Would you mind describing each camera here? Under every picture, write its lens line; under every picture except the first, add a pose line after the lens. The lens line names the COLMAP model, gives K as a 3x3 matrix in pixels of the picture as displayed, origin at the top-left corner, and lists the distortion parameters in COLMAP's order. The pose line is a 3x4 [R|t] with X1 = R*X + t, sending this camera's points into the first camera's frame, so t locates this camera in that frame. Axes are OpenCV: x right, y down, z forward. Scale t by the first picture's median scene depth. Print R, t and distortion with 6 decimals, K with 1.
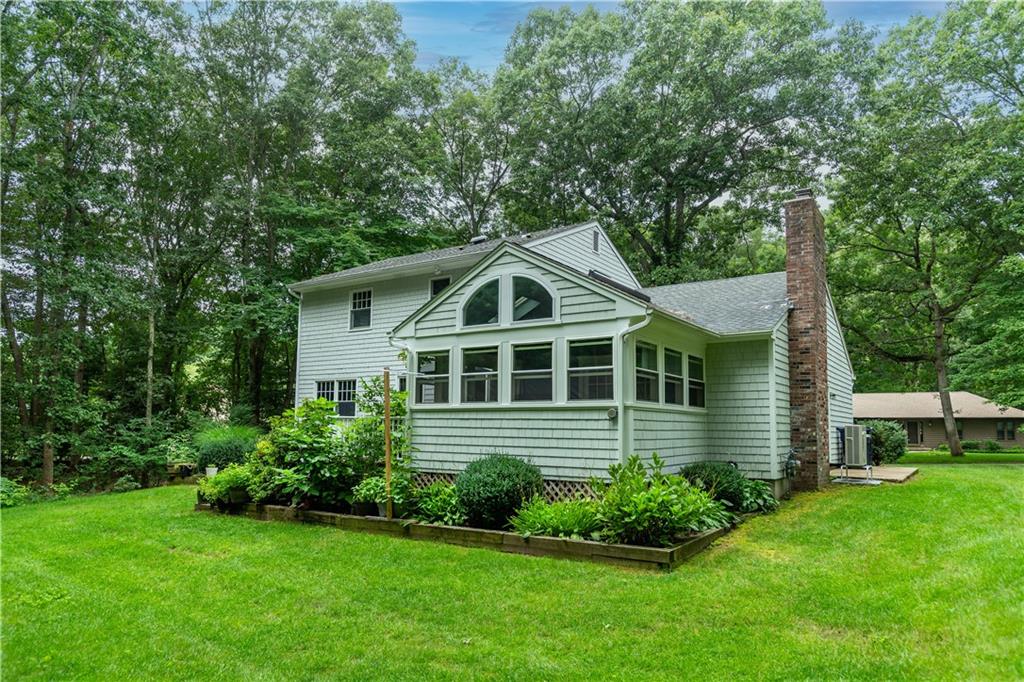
lens RADIAL K [[662.2, 0, 511.8], [0, 662.2, 368.8], [0, 0, 1]] dist [-0.003811, 0.003626]
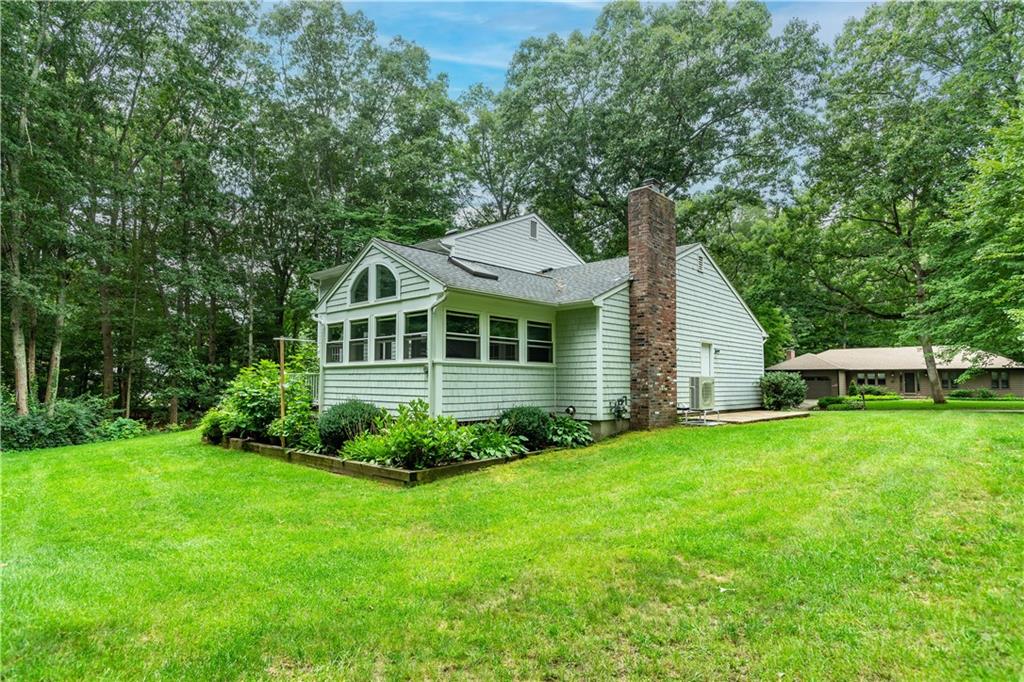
lens RADIAL K [[541.3, 0, 507.1], [0, 541.3, 347.7], [0, 0, 1]] dist [-0.007441, 0.001344]
pose [[0.986913, -0.017613, -0.160289, 0.392256], [0.021781, 0.999468, 0.024282, 0.003664], [0.159776, -0.027455, 0.986771, -0.015160]]
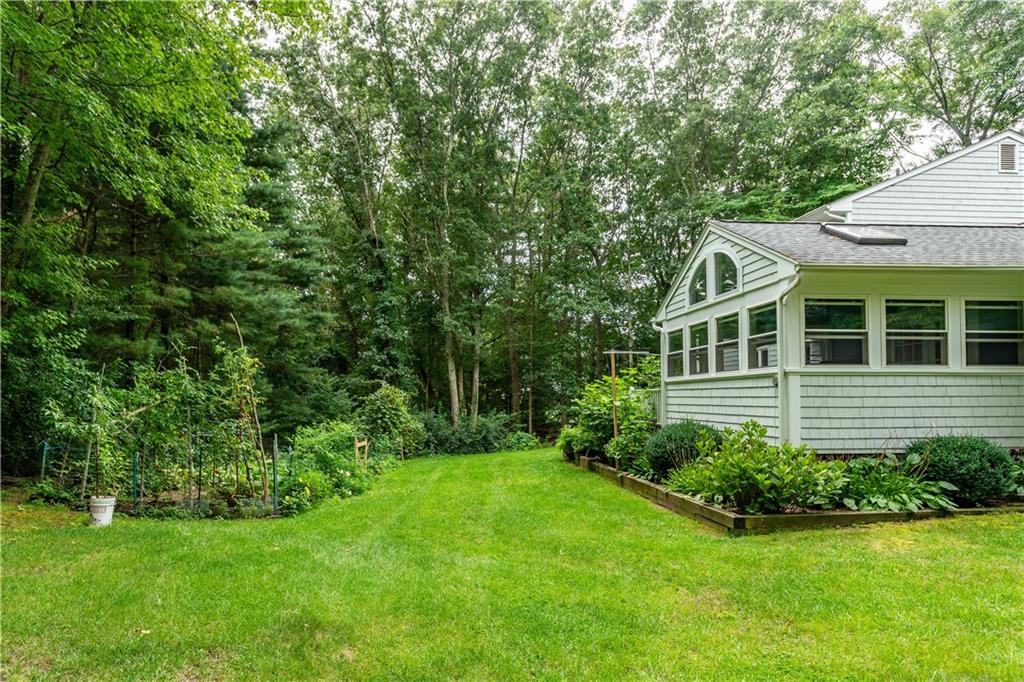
lens RADIAL K [[574.5, 0, 474.4], [0, 574.5, 387.2], [0, 0, 1]] dist [0.001266, -0.000603]
pose [[0.614361, -0.027693, -0.788539, 0.445074], [0.079071, 0.996514, 0.026609, 0.016858], [0.785053, -0.078698, 0.614409, 0.112464]]
